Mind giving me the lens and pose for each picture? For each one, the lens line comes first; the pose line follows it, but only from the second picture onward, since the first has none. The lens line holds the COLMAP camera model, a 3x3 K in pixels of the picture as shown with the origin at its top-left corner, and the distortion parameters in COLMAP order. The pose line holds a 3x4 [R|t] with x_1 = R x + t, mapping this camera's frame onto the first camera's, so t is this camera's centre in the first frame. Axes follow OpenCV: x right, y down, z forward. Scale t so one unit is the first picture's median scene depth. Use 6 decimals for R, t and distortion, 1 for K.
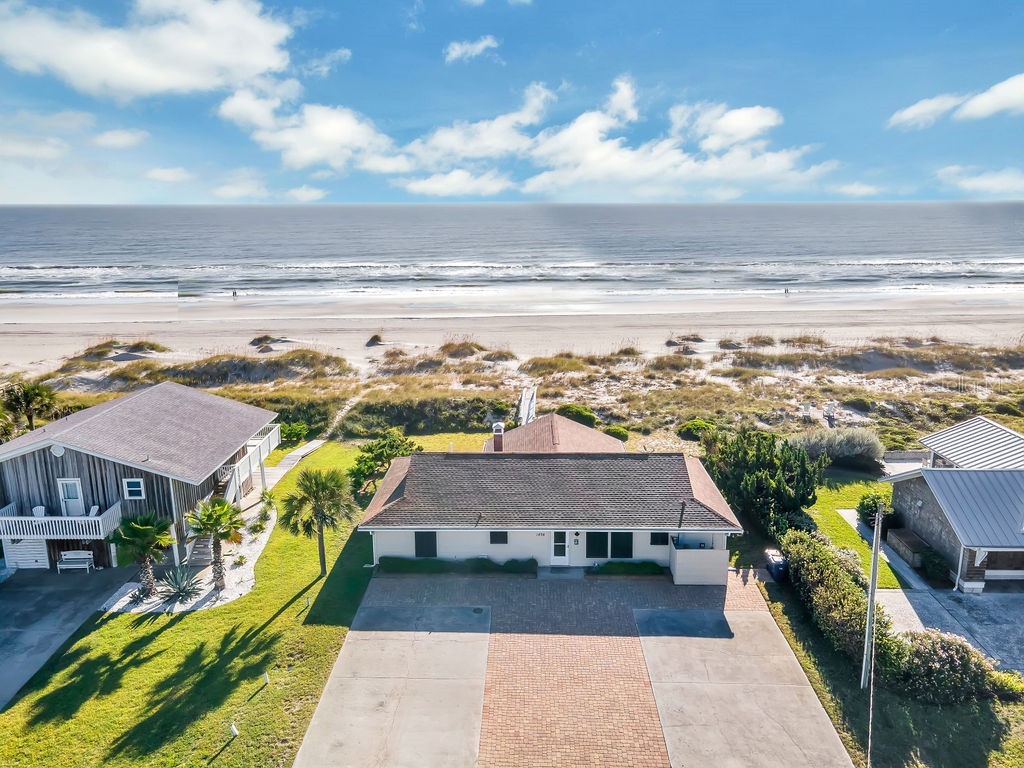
lens RADIAL K [[748.2, 0, 508.2], [0, 748.2, 380.4], [0, 0, 1]] dist [0.013933, 0.050863]
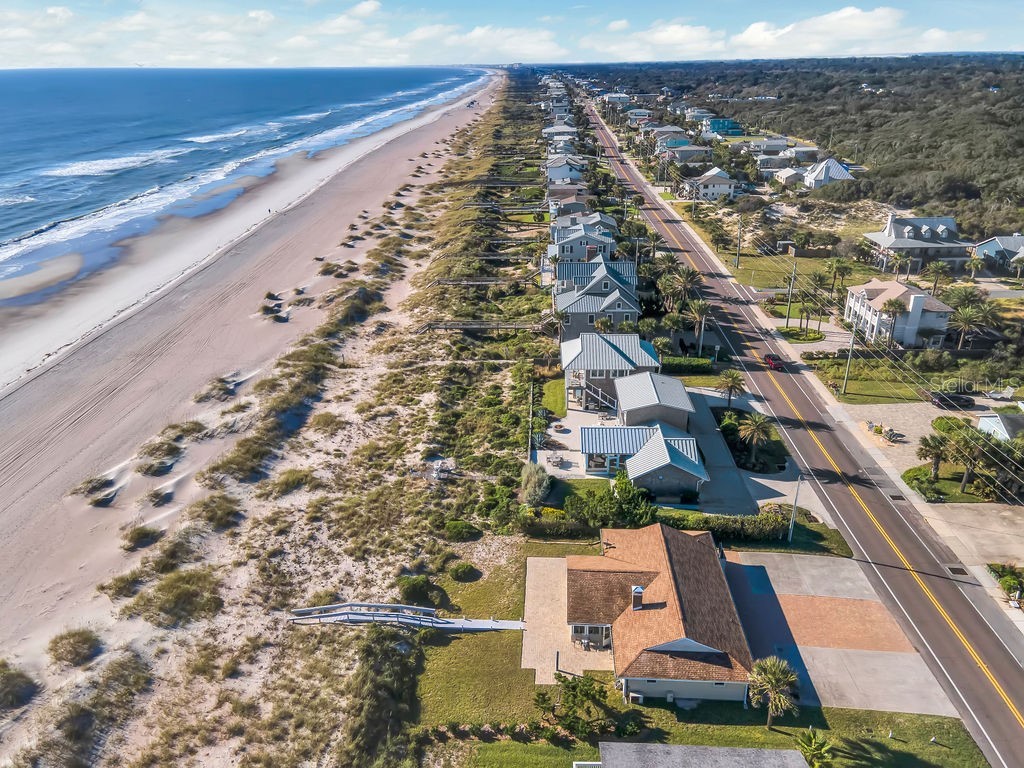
lens RADIAL K [[748.2, 0, 508.2], [0, 748.2, 380.4], [0, 0, 1]] dist [0.013933, 0.050863]
pose [[0.022187, -0.378895, 0.925173, -0.819329], [0.247843, 0.898599, 0.362068, -0.598780], [-0.968546, 0.221265, 0.113844, 0.721498]]
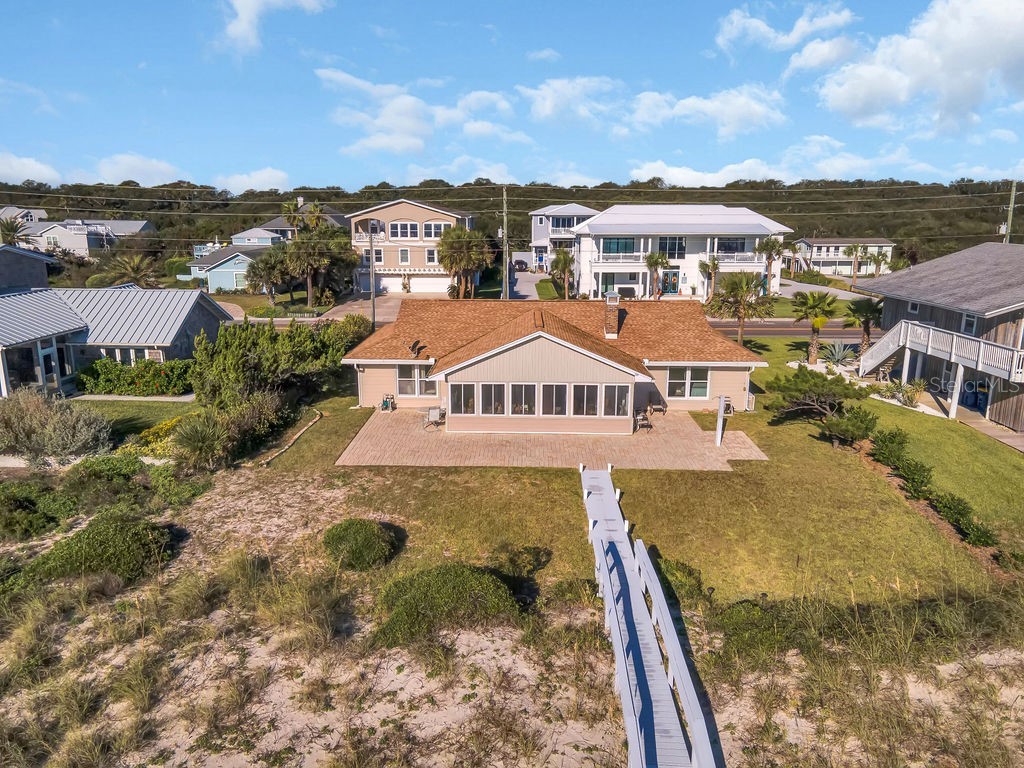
lens RADIAL K [[748.2, 0, 508.2], [0, 748.2, 380.4], [0, 0, 1]] dist [0.013933, 0.050863]
pose [[-0.999904, 0.012302, -0.006452, 0.074577], [0.008172, 0.896501, 0.442965, -0.149787], [0.011234, 0.442870, -0.896516, 1.266982]]
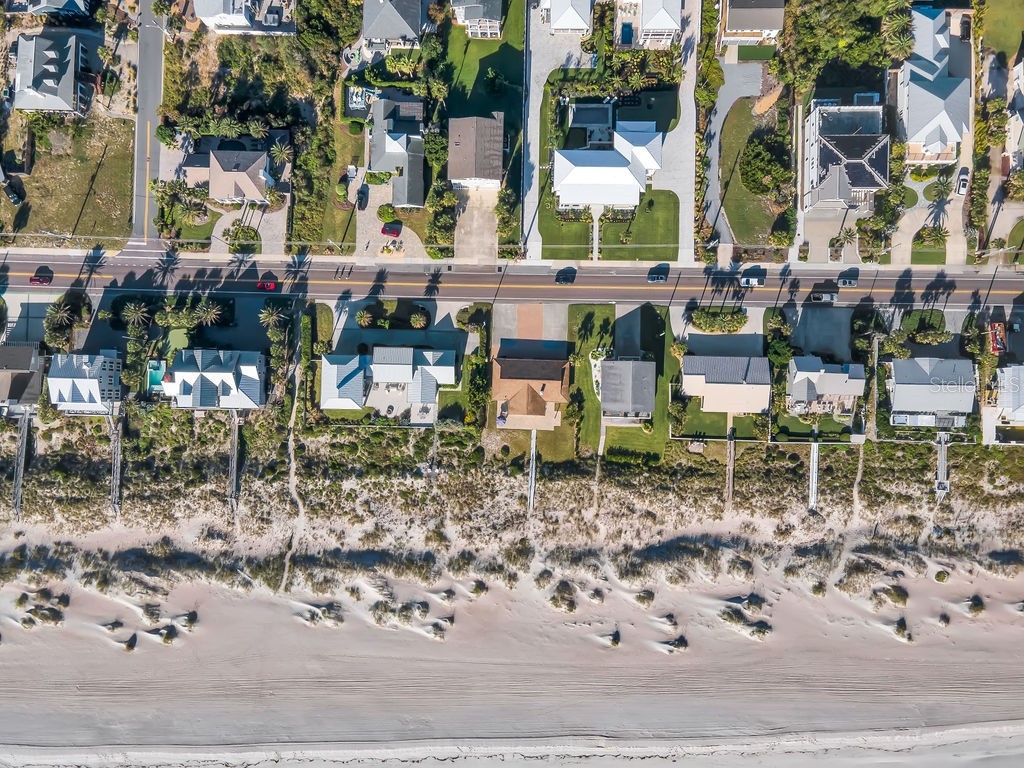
lens RADIAL K [[711.6, 0, 513.9], [0, 711.6, 383.7], [0, 0, 1]] dist [0.009201, 0.037890]
pose [[-0.999251, 0.001090, 0.038687, -0.008785], [0.037742, -0.193883, 0.980298, -2.734284], [0.008570, 0.981024, 0.193696, 0.144672]]
